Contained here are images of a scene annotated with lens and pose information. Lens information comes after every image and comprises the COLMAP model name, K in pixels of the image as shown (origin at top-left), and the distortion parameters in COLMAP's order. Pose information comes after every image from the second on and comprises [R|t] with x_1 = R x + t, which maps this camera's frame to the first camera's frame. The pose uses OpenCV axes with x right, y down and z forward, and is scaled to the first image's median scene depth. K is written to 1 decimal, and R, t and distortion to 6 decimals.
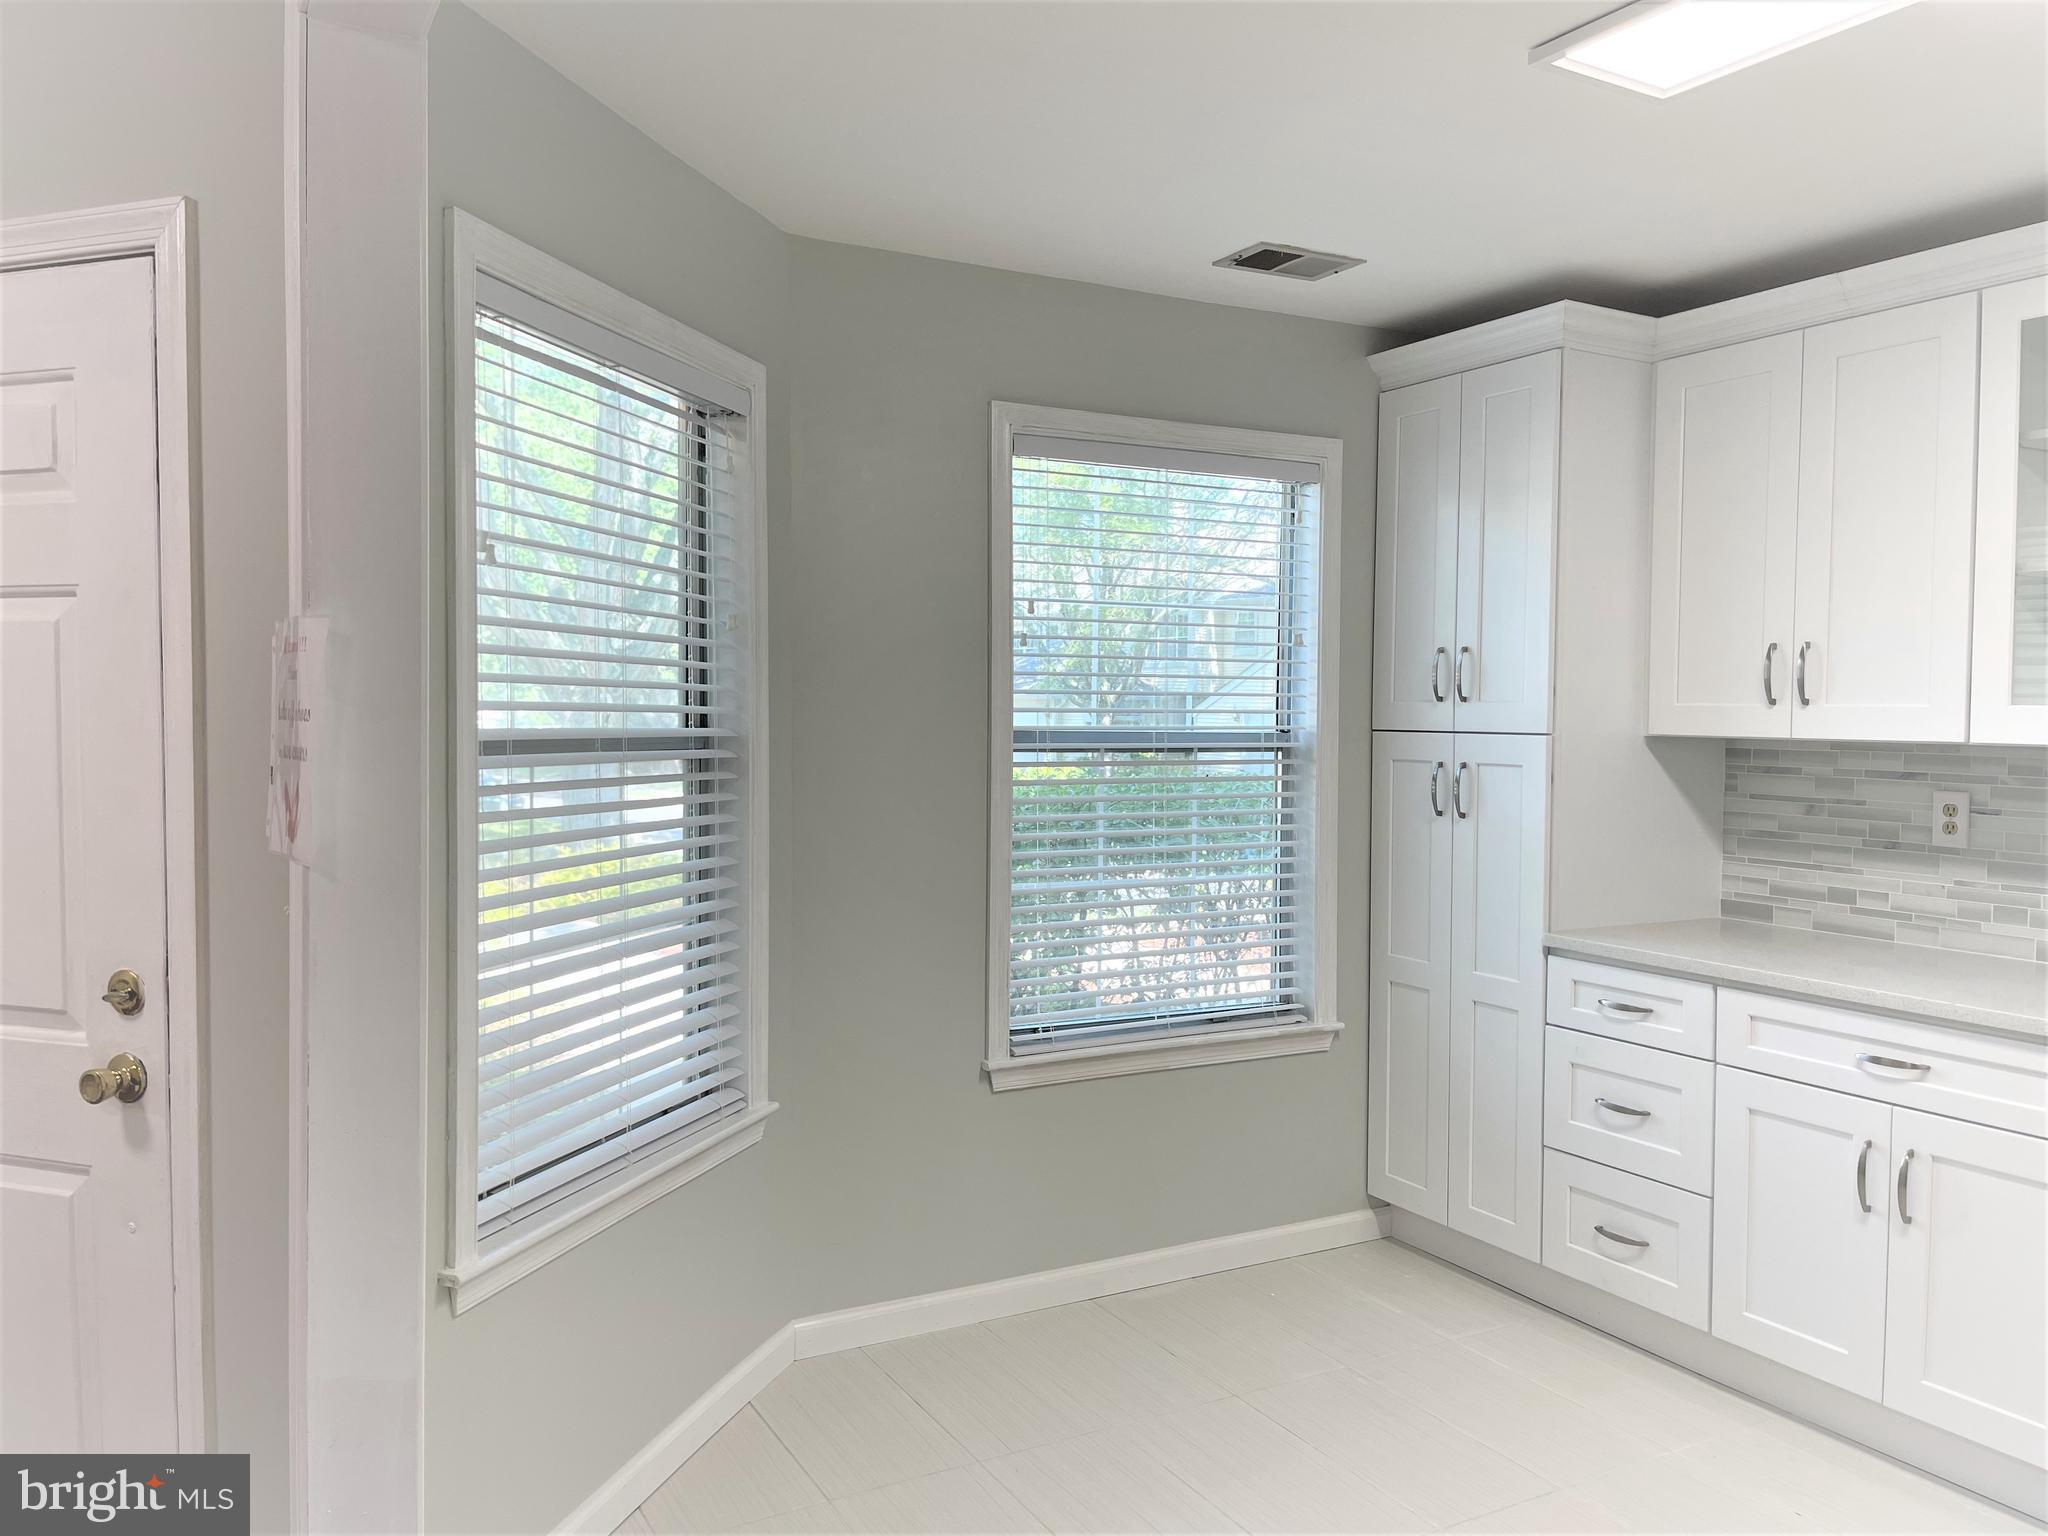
lens RADIAL K [[1553.1, 0, 1024.0], [0, 1553.1, 768.0], [0, 0, 1]] dist [0.031920, -0.002590]
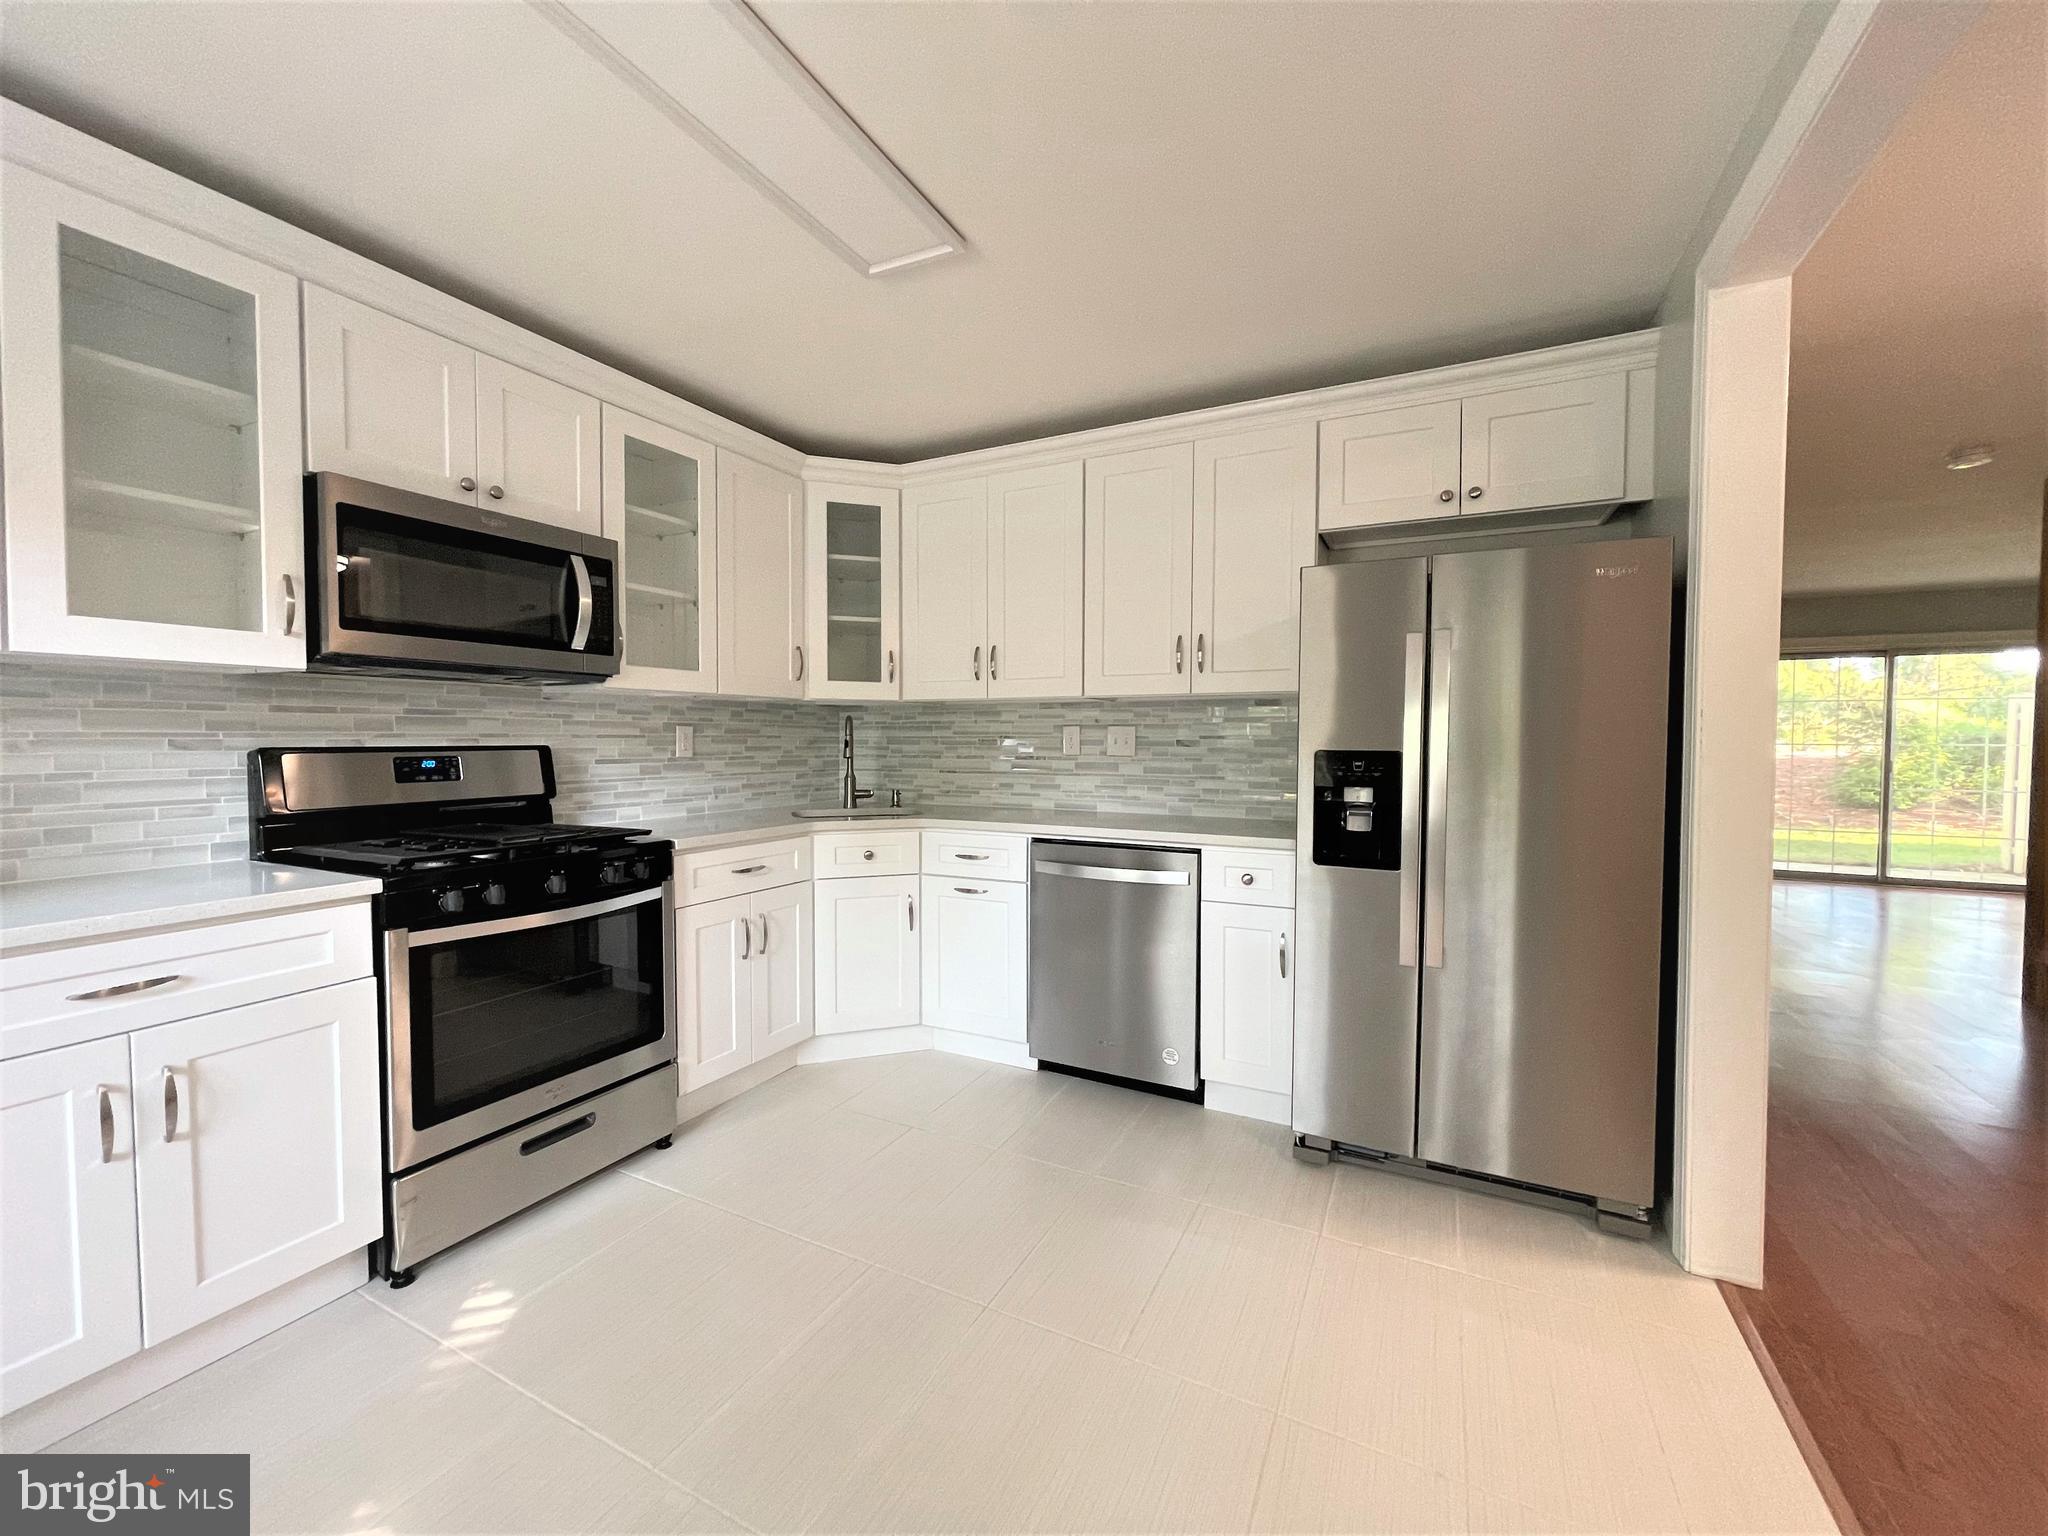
lens RADIAL K [[830.2, 0, 1024.0], [0, 830.2, 768.0], [0, 0, 1]] dist [0.000057, 0.000017]
pose [[-0.558526, -0.042636, 0.828391, -0.120085], [0.019751, 0.997711, 0.064667, 0.029072], [-0.829252, 0.052480, -0.556406, 0.668165]]
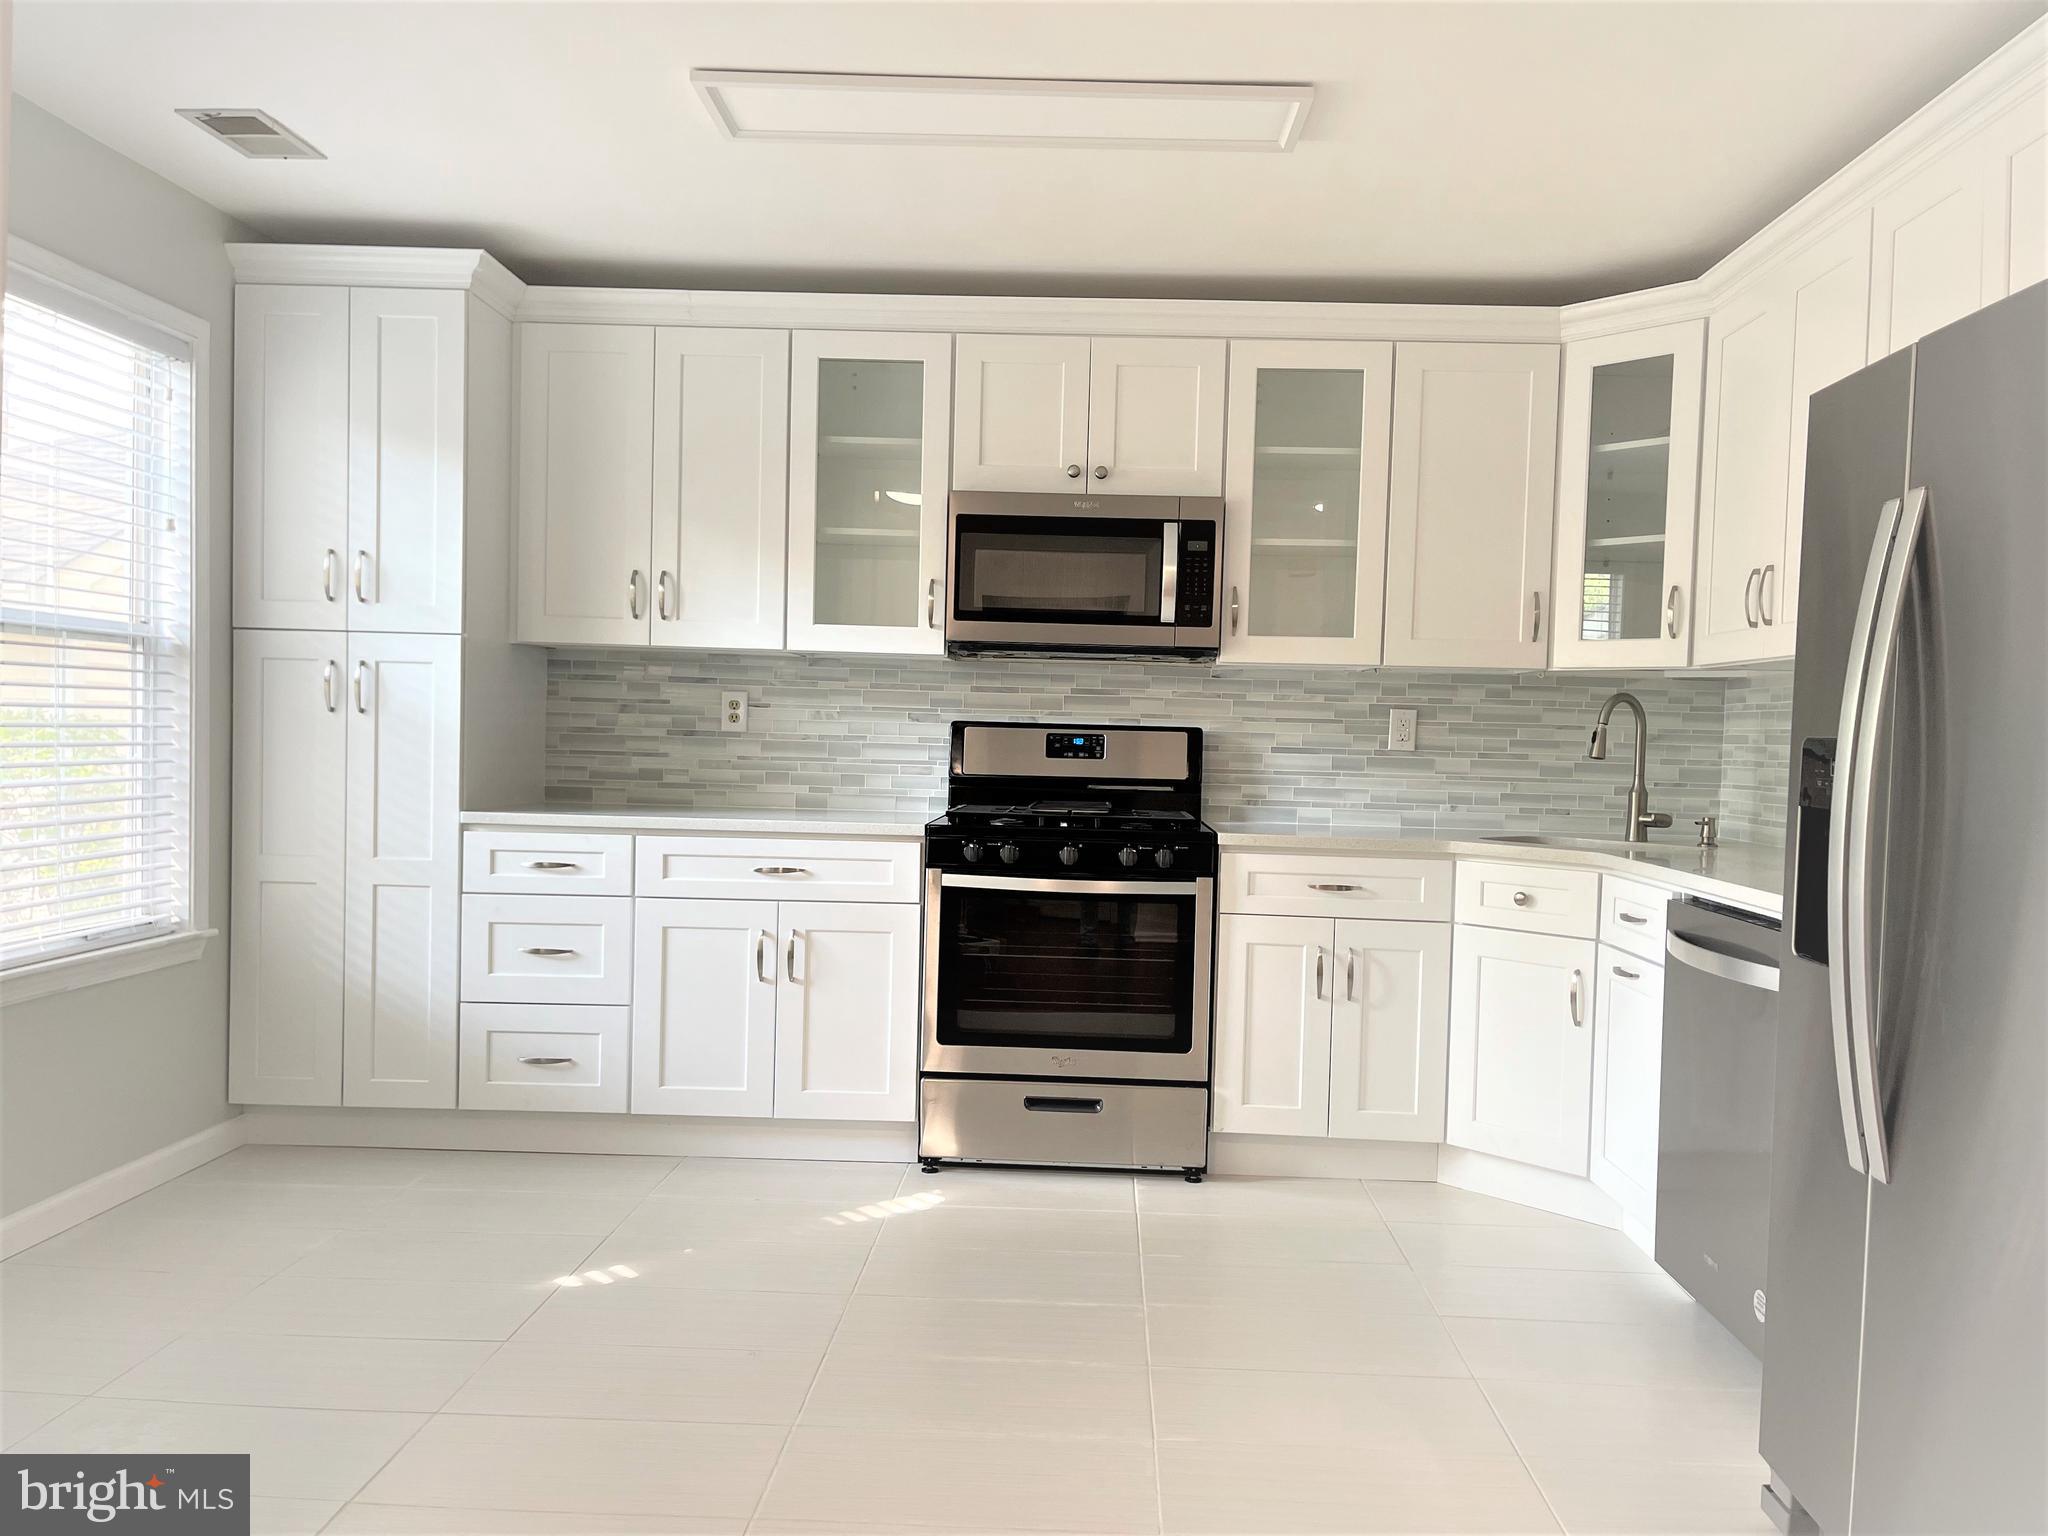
lens RADIAL K [[1553.1, 0, 1024.0], [0, 1553.1, 768.0], [0, 0, 1]] dist [0.031920, -0.002590]
pose [[0.528141, -0.013666, 0.849047, -0.413146], [0.006670, 0.999906, 0.011946, 0.065081], [-0.849130, -0.000646, 0.528183, 0.067120]]
